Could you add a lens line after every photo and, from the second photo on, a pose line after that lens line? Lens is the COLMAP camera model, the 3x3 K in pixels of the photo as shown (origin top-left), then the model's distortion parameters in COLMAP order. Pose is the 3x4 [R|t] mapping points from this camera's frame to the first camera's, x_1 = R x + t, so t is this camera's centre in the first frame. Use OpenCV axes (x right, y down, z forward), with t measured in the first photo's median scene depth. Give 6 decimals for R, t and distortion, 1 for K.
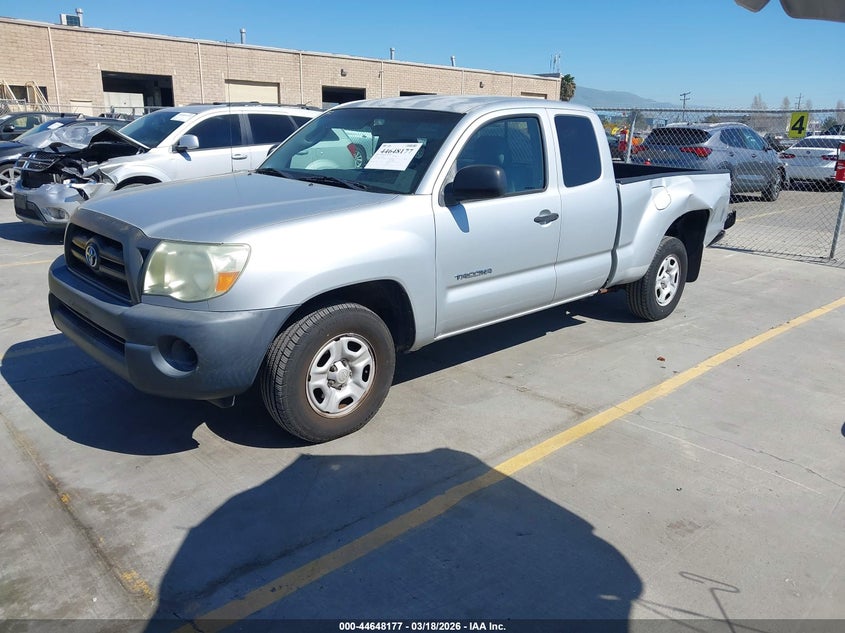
lens RADIAL K [[665.0, 0, 422.5], [0, 665.0, 316.5], [0, 0, 1]] dist [0.046459, -0.001130]
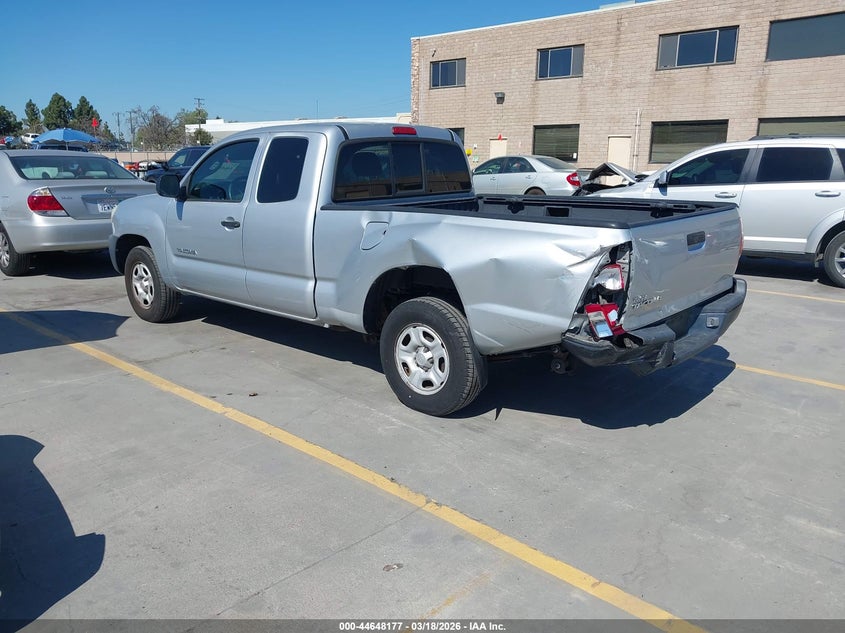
lens RADIAL K [[674.3, 0, 422.5], [0, 674.3, 316.5], [0, 0, 1]] dist [0.010056, 0.004630]
pose [[0.085128, 0.243818, -0.966078, 1.301106], [-0.258794, 0.941731, 0.214869, -0.312492], [0.962174, 0.231723, 0.143266, 1.102624]]
